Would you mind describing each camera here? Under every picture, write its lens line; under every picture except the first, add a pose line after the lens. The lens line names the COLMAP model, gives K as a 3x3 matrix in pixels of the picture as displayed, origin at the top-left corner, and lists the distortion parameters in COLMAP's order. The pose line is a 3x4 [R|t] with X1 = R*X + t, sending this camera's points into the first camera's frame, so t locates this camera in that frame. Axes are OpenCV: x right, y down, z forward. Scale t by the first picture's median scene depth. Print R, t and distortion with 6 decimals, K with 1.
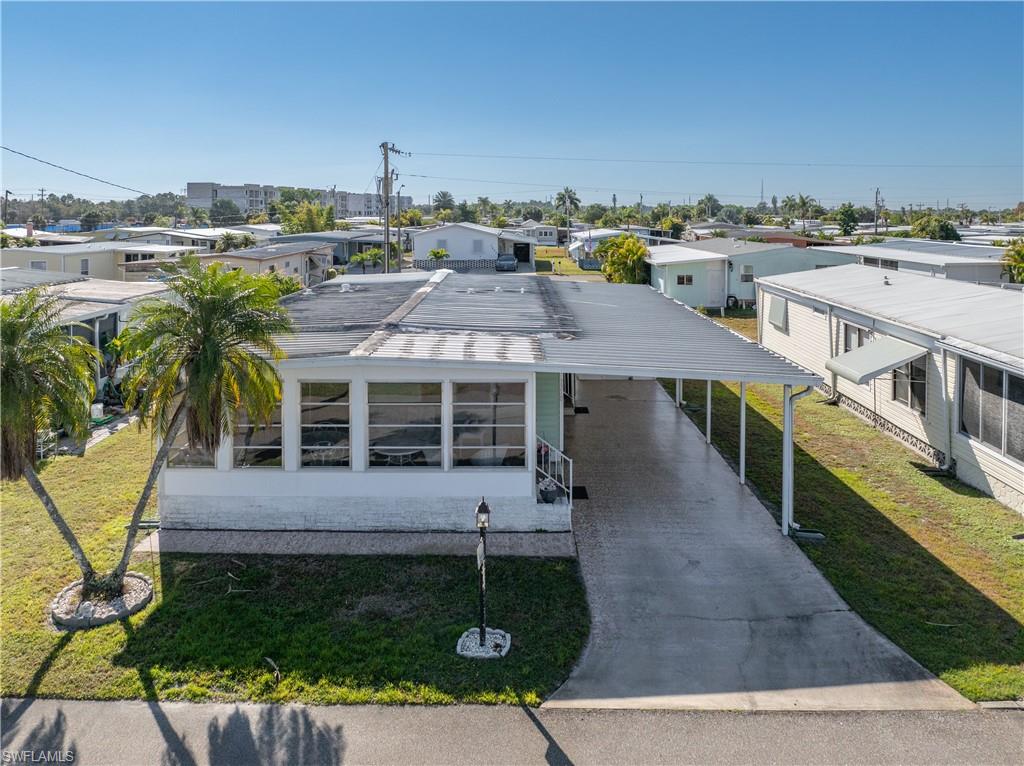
lens RADIAL K [[766.4, 0, 507.0], [0, 766.4, 222.5], [0, 0, 1]] dist [-0.029270, 0.000185]
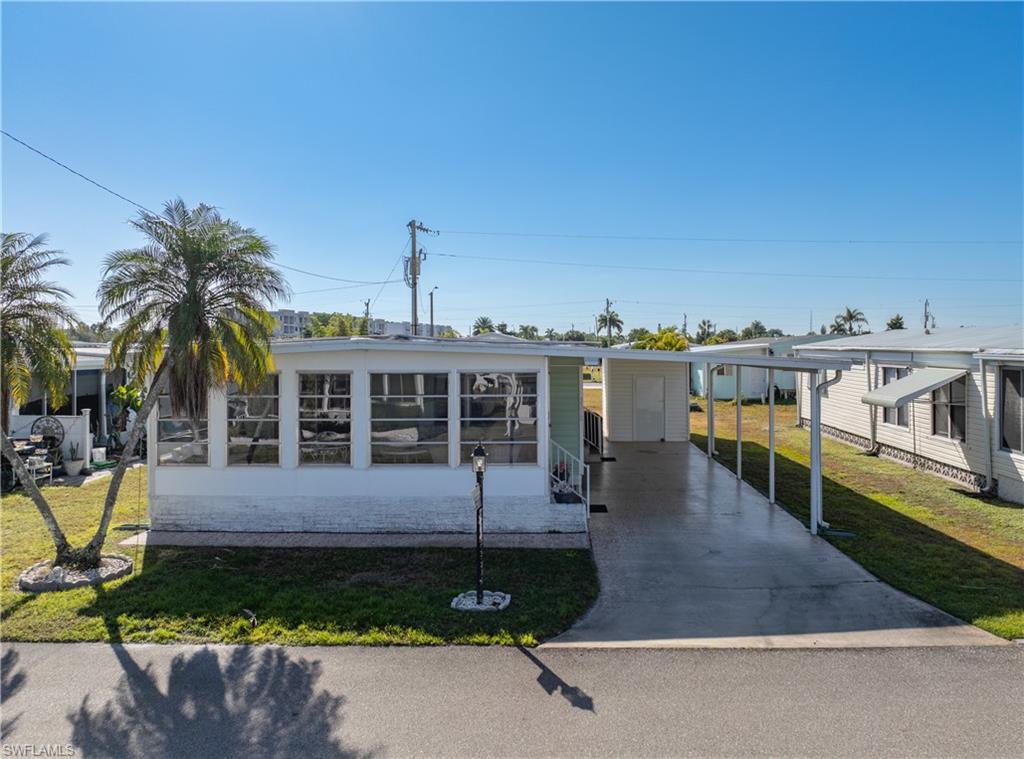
lens RADIAL K [[787.3, 0, 552.3], [0, 787.3, 343.6], [0, 0, 1]] dist [-0.046776, 0.022337]
pose [[0.999994, -0.002209, 0.002587, 0.054763], [0.002255, 0.999840, -0.017750, 0.259676], [-0.002548, 0.017756, 0.999839, 0.041521]]
